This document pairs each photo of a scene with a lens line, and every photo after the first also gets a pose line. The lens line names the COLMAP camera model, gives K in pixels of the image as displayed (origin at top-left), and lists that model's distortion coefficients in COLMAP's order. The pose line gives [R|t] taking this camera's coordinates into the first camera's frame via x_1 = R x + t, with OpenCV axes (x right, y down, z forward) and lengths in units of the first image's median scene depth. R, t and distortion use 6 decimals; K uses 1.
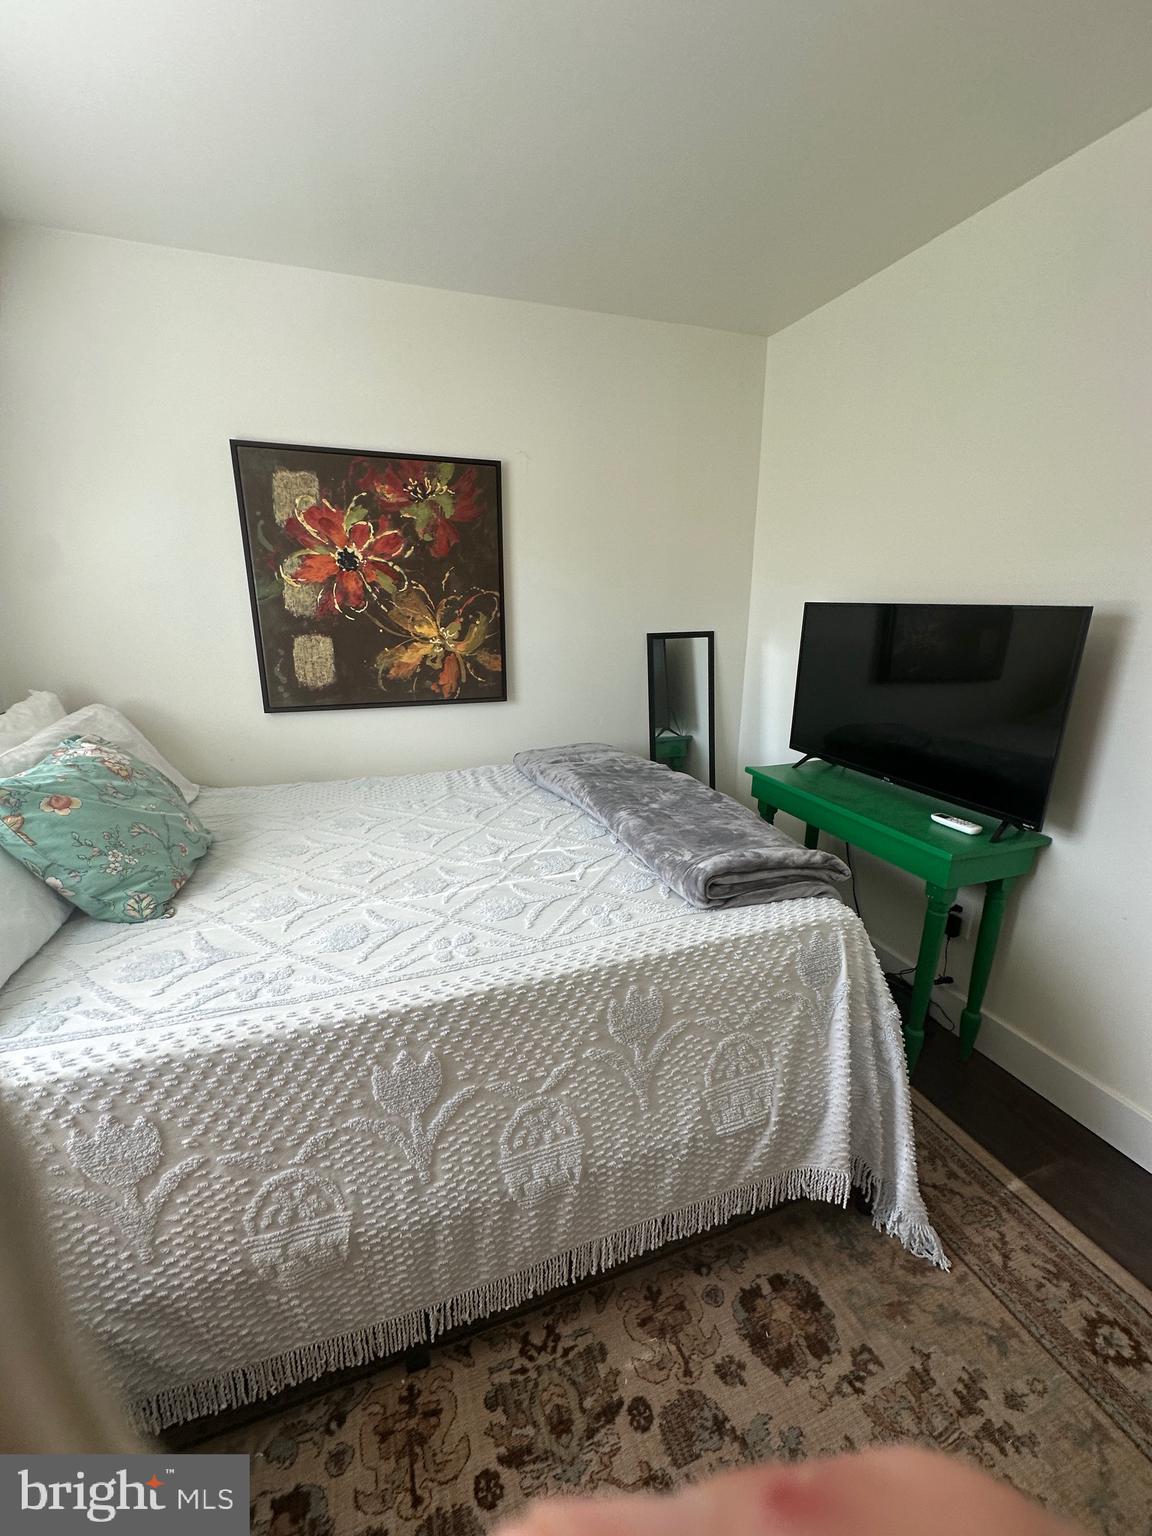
lens RADIAL K [[612.2, 0, 576.0], [0, 612.2, 768.0], [0, 0, 1]] dist [-0.001078, 0.000482]
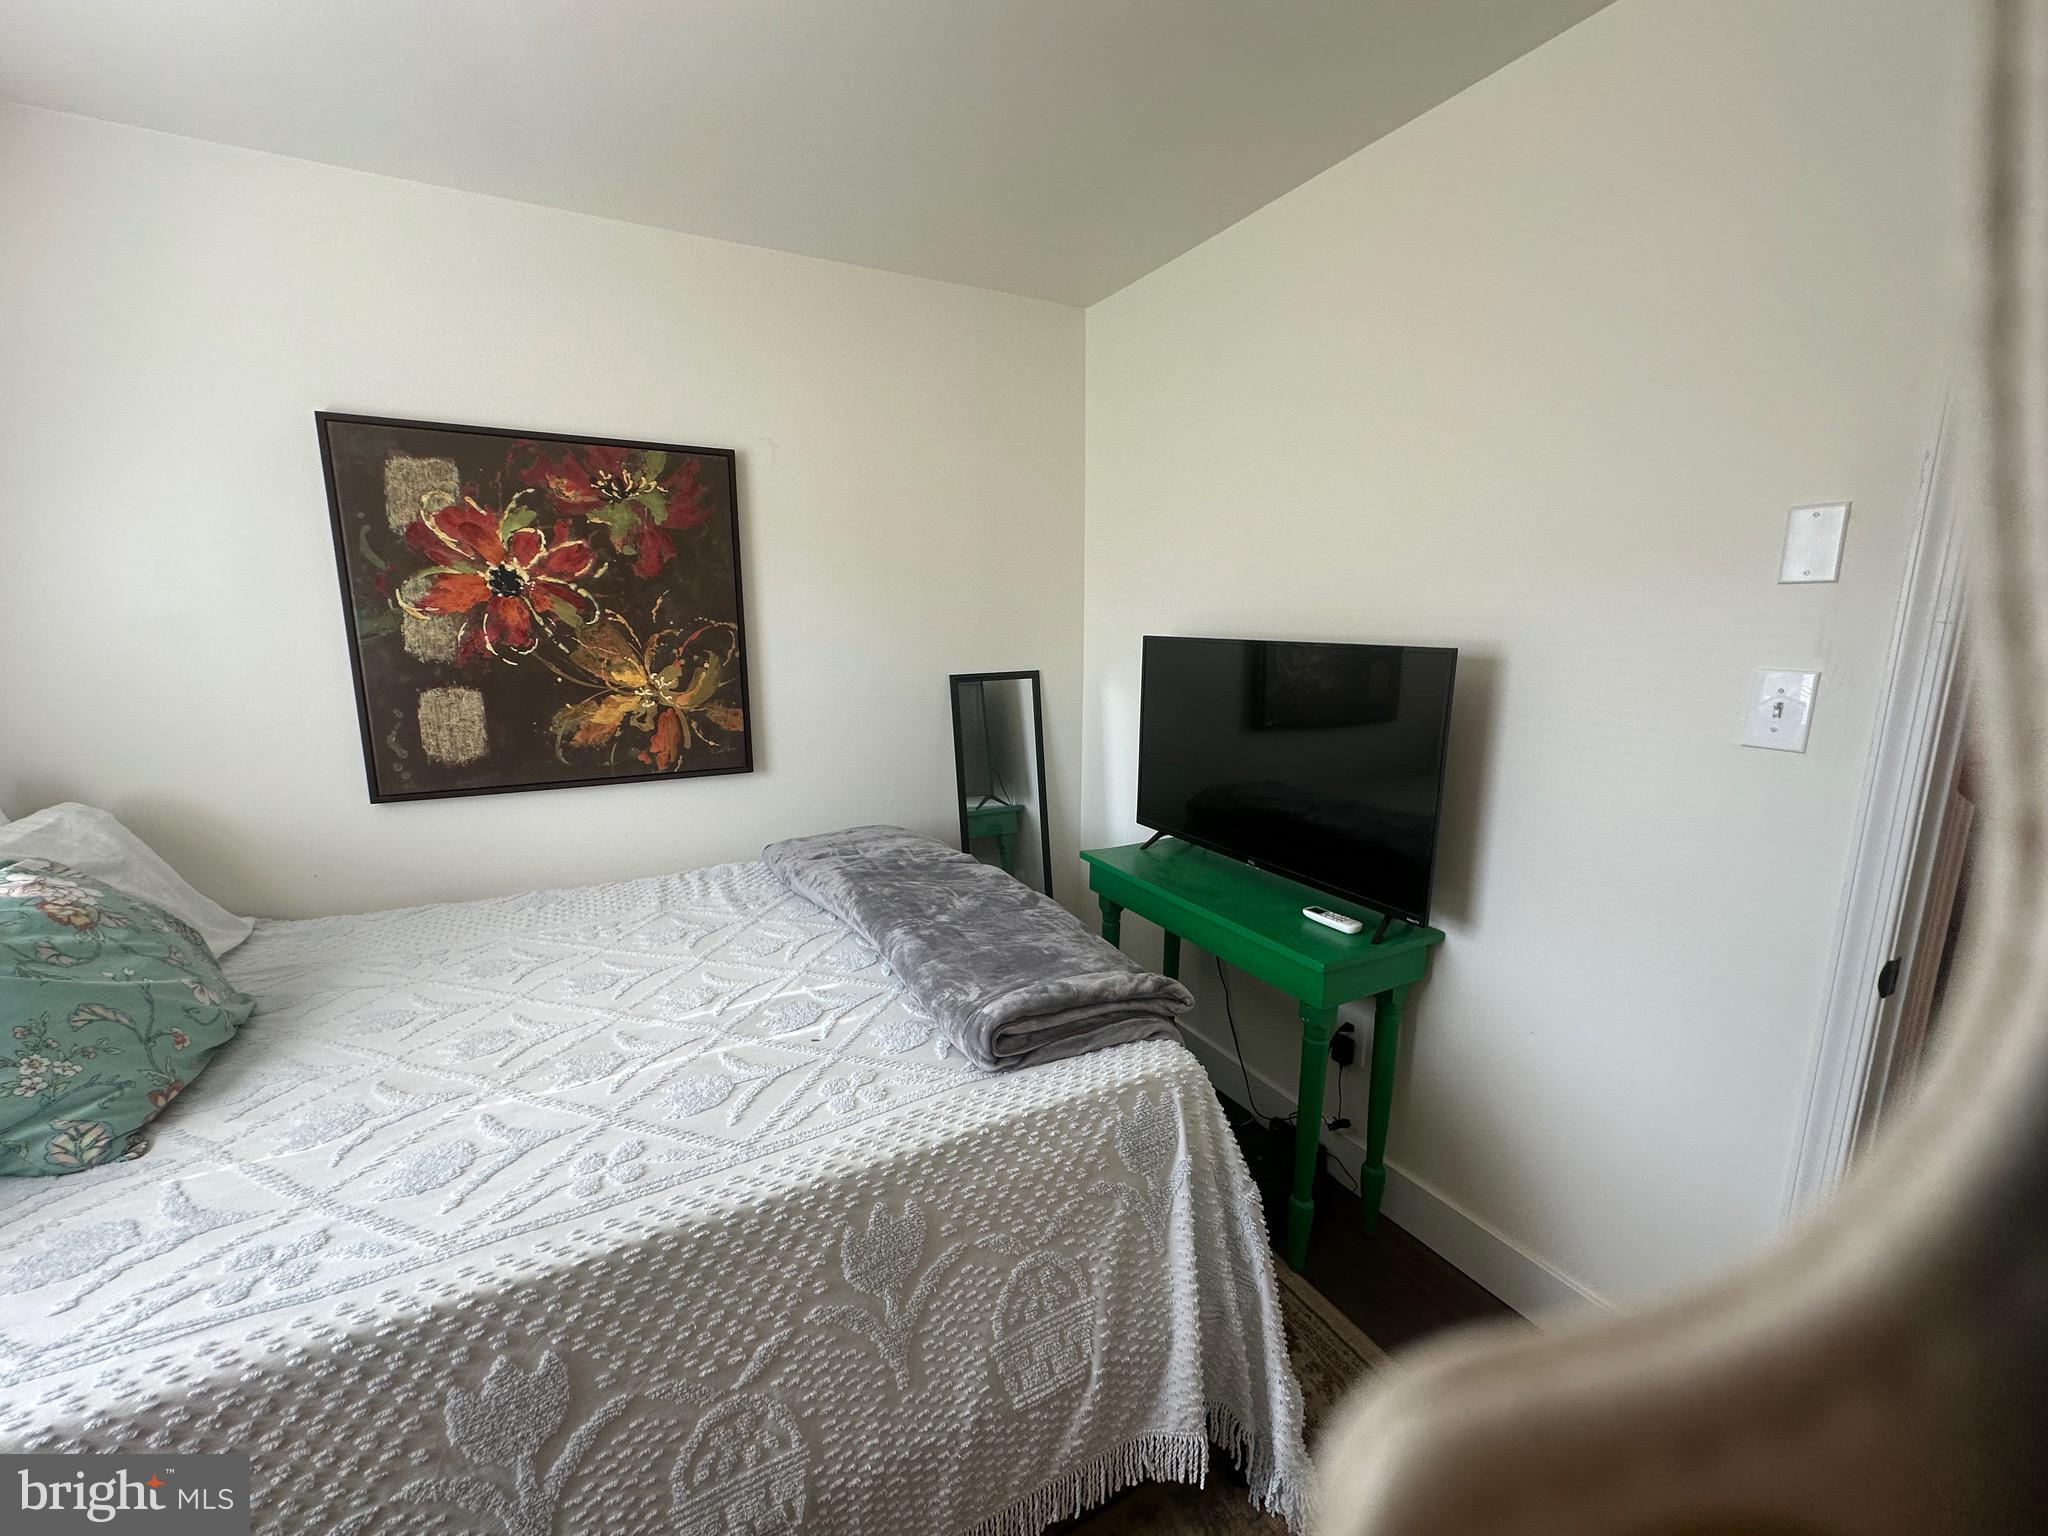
lens RADIAL K [[816.3, 0, 1024.0], [0, 816.3, 768.0], [0, 0, 1]] dist [-0.001078, 0.000482]
pose [[0.988807, -0.029931, 0.146166, 0.109070], [0.042112, 0.995827, -0.080968, -0.041528], [-0.143132, 0.086218, 0.985941, 0.021216]]
